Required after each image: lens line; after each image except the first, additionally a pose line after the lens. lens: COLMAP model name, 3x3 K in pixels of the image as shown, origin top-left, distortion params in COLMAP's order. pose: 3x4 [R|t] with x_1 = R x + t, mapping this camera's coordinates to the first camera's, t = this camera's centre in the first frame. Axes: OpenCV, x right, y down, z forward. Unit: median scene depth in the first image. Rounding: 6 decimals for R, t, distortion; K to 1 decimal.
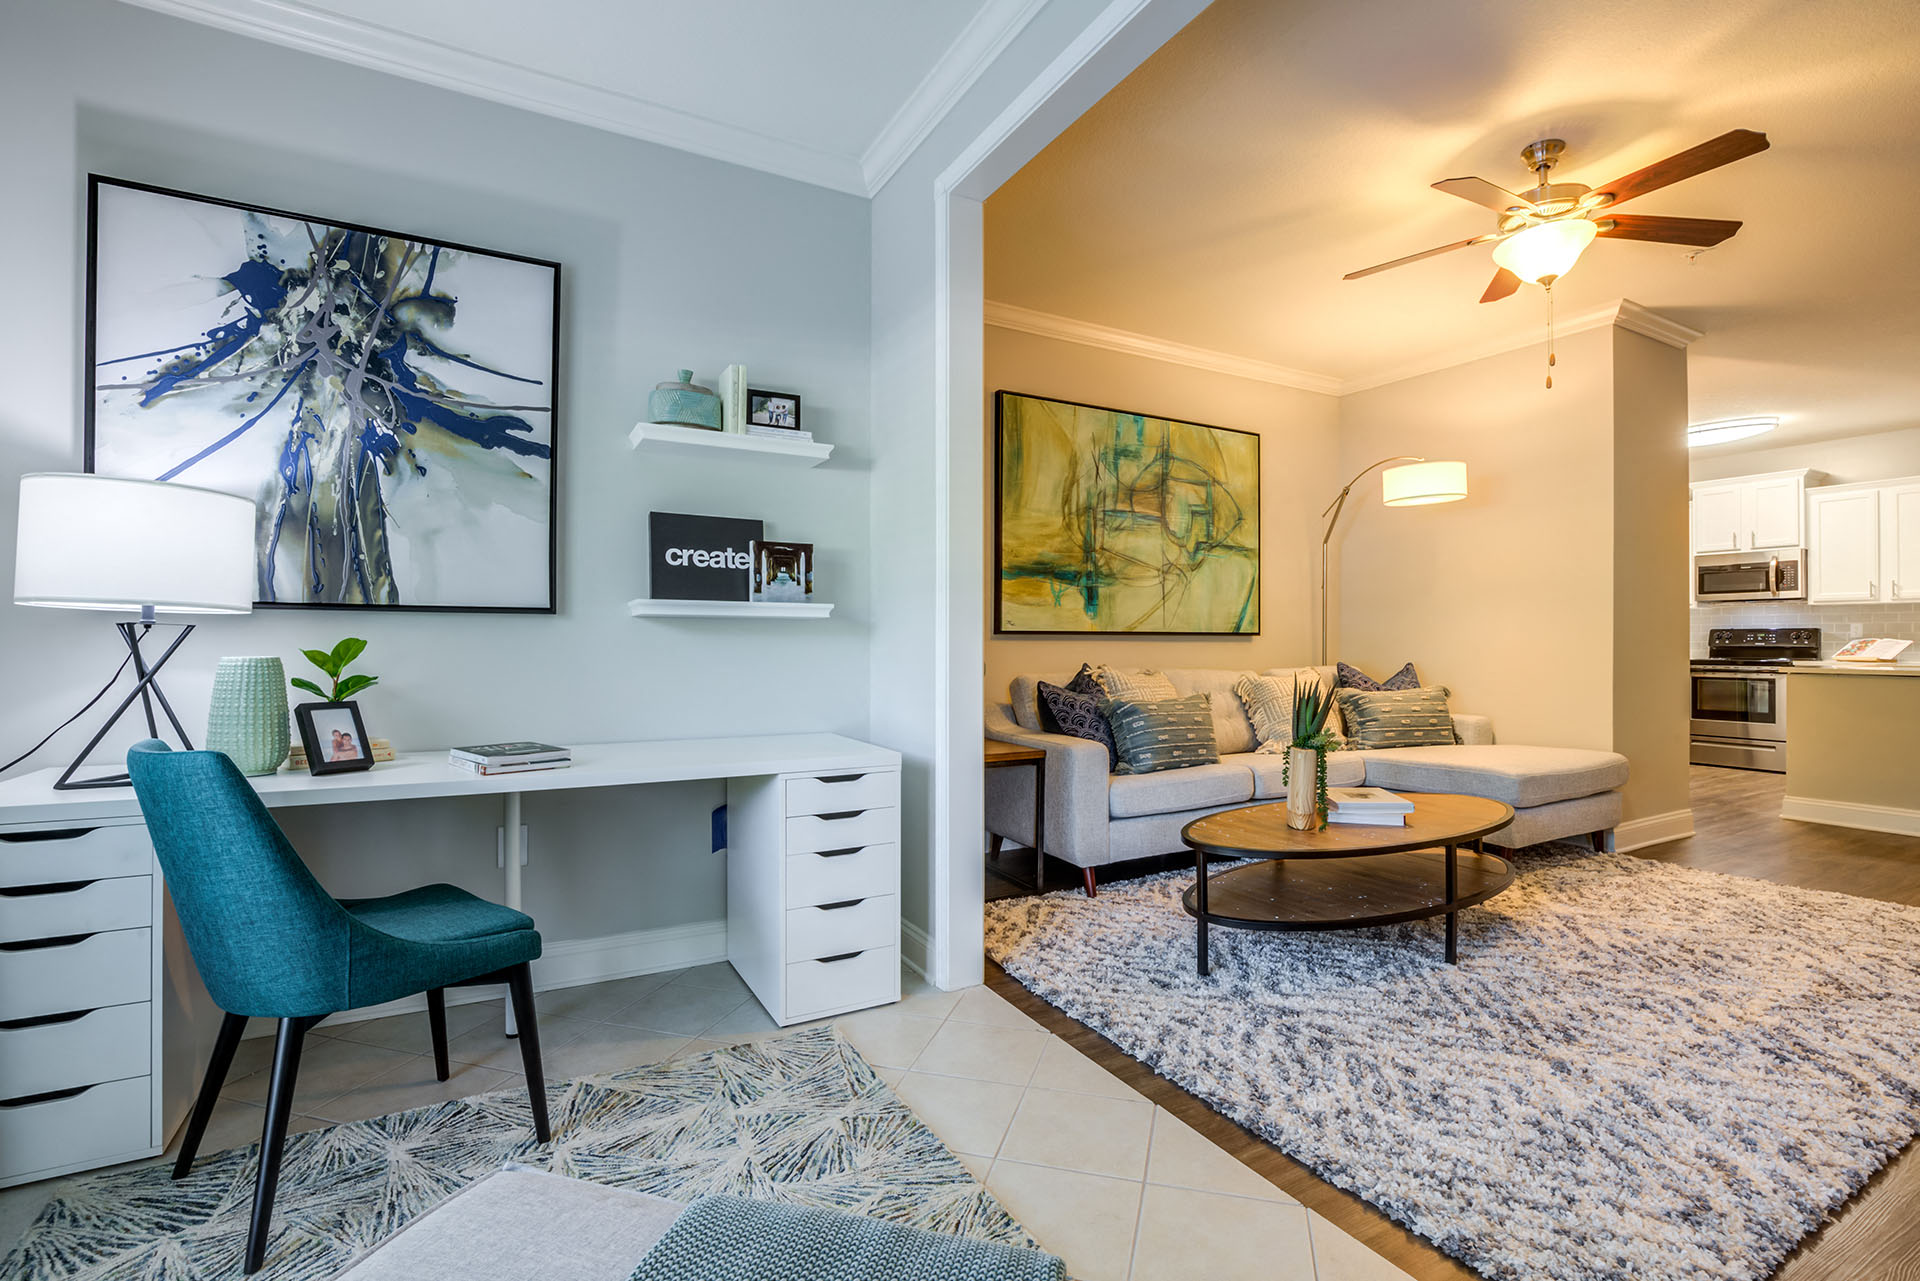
lens RADIAL K [[882.5, 0, 971.6], [0, 882.5, 641.6], [0, 0, 1]] dist [-0.016988, 0.001461]
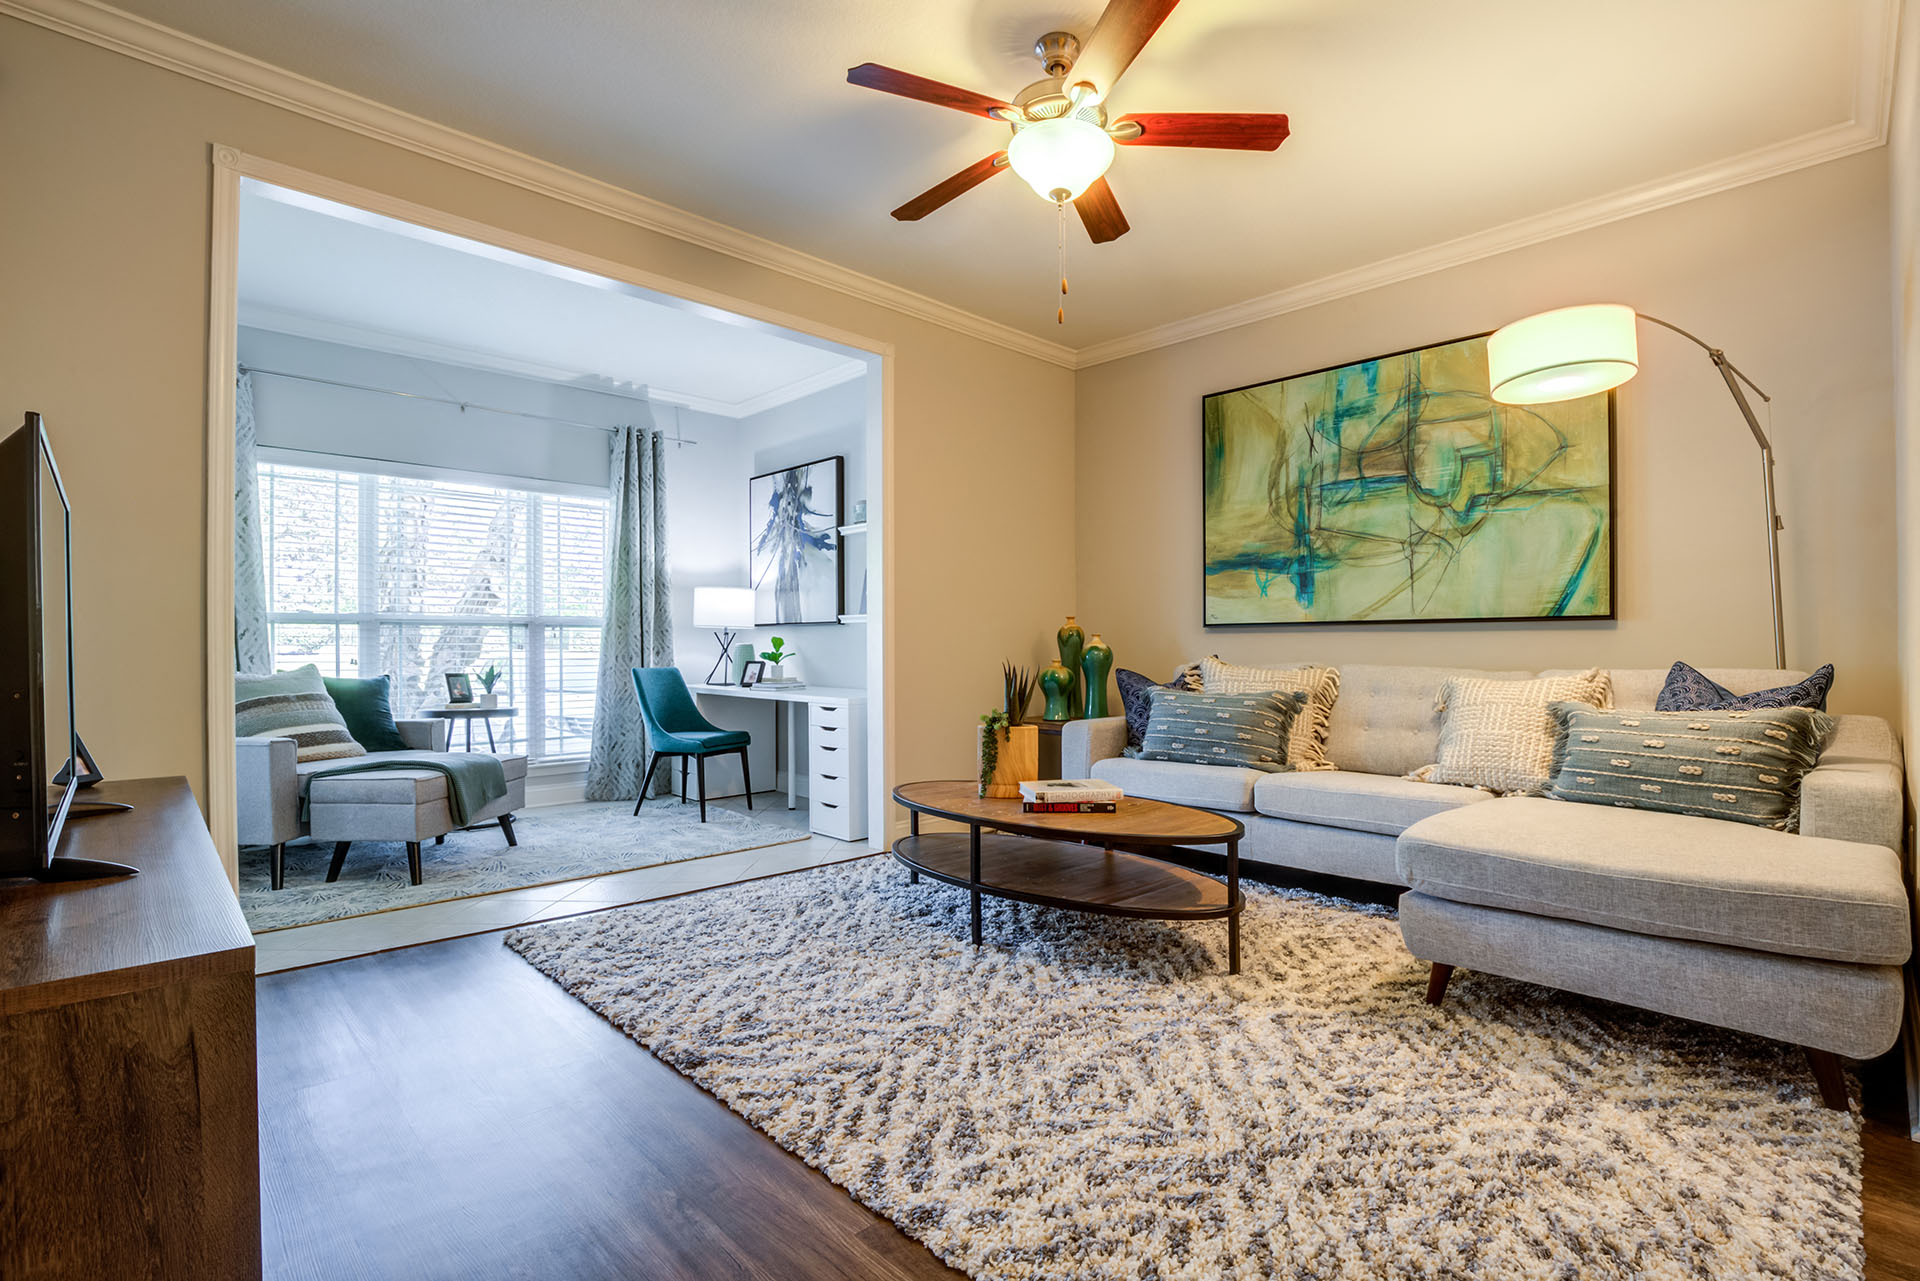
lens RADIAL K [[882.5, 0, 997.5], [0, 882.5, 648.4], [0, 0, 1]] dist [-0.016988, 0.001461]
pose [[0.273643, 0.000325, -0.961831, 1.721732], [0.003899, 0.999991, 0.001447, 0.025178], [0.961823, -0.004146, 0.273640, 0.830567]]
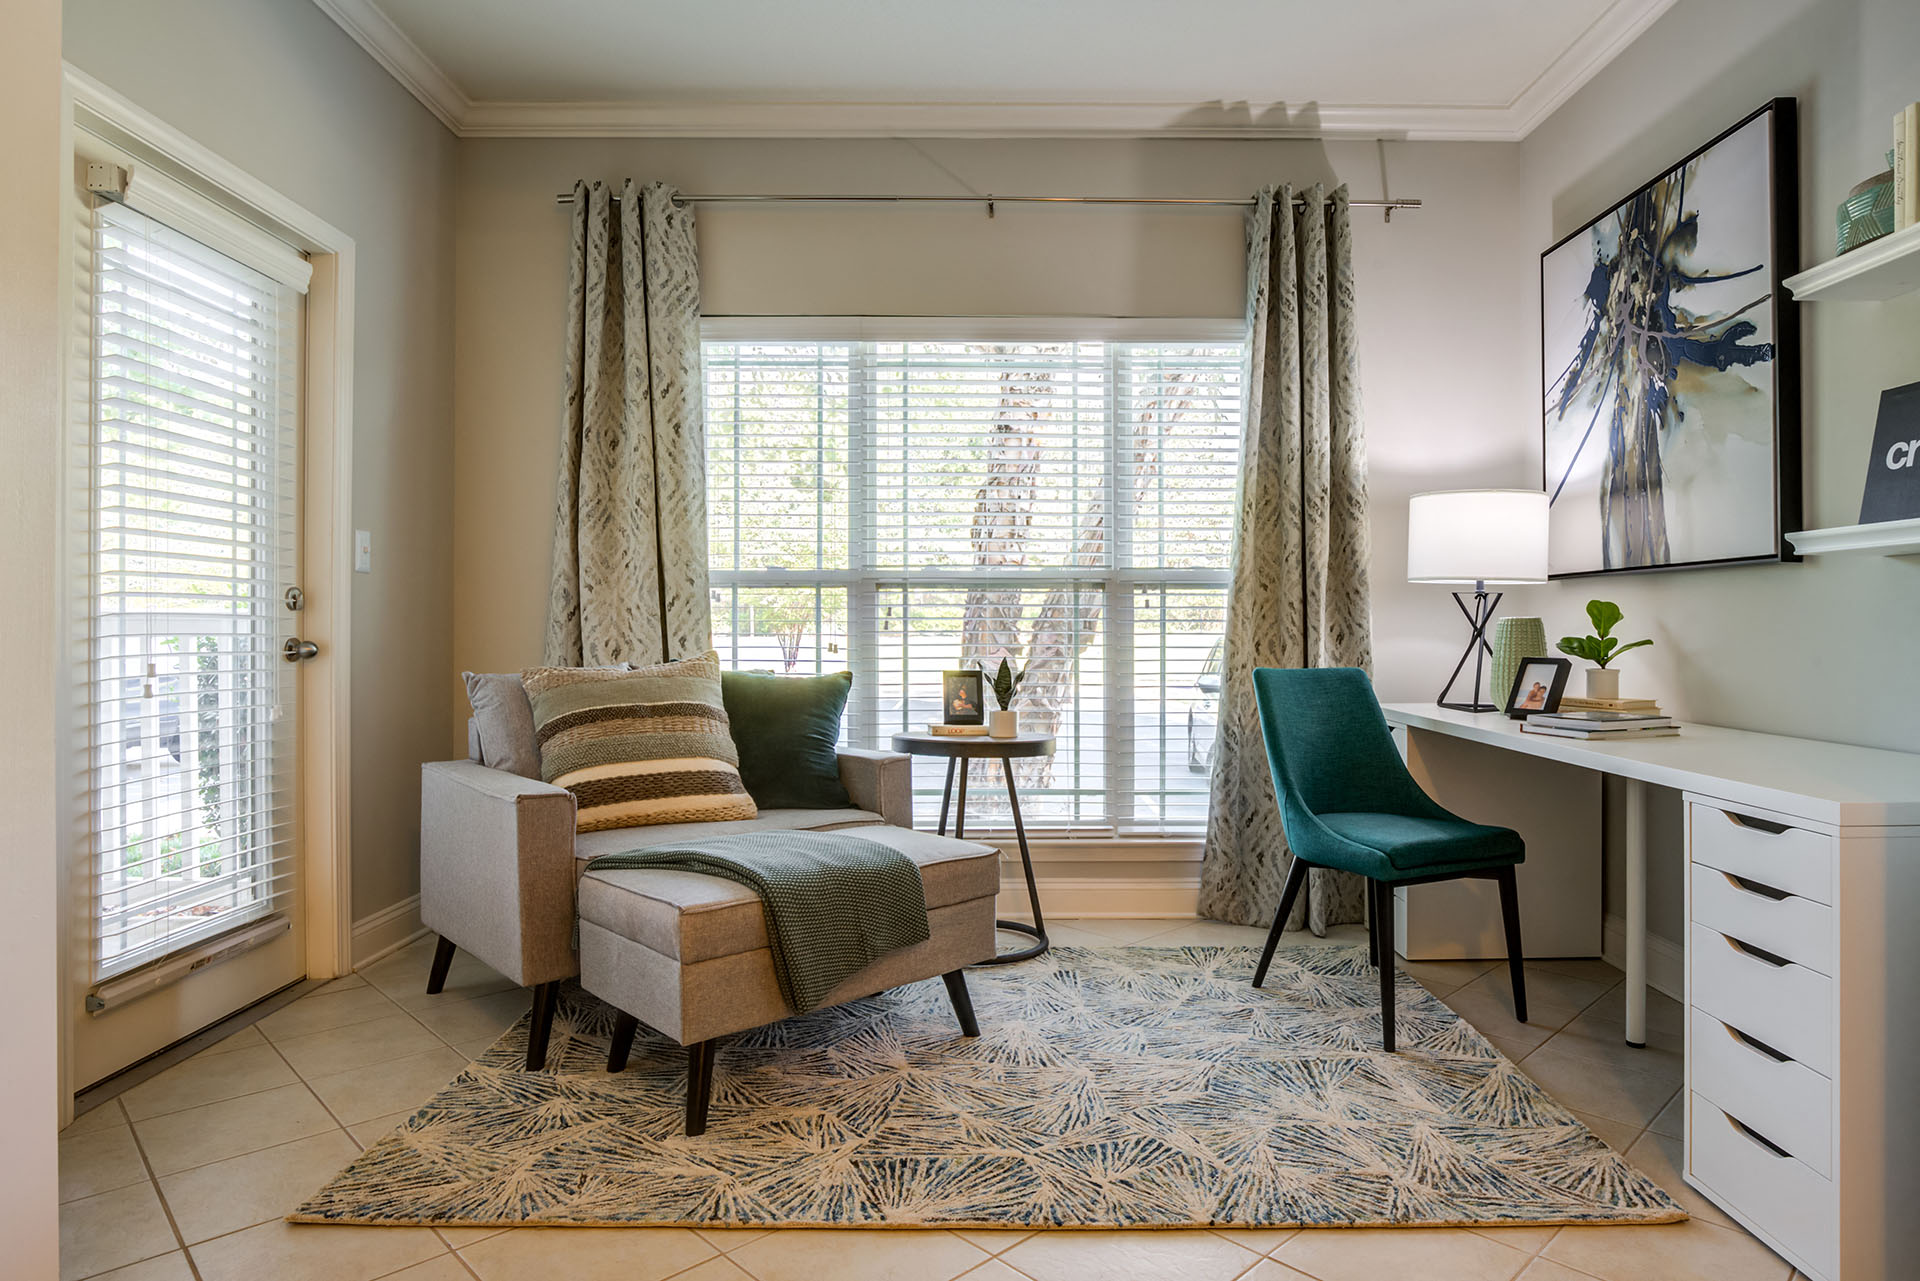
lens RADIAL K [[1095.1, 0, 979.7], [0, 1095.1, 628.8], [0, 0, 1]] dist [-0.029778, 0.001589]
pose [[-0.496649, -0.002187, -0.867949, 0.704820], [0.000352, 0.999996, -0.002722, 0.029884], [0.867951, -0.001657, -0.496647, 0.904293]]
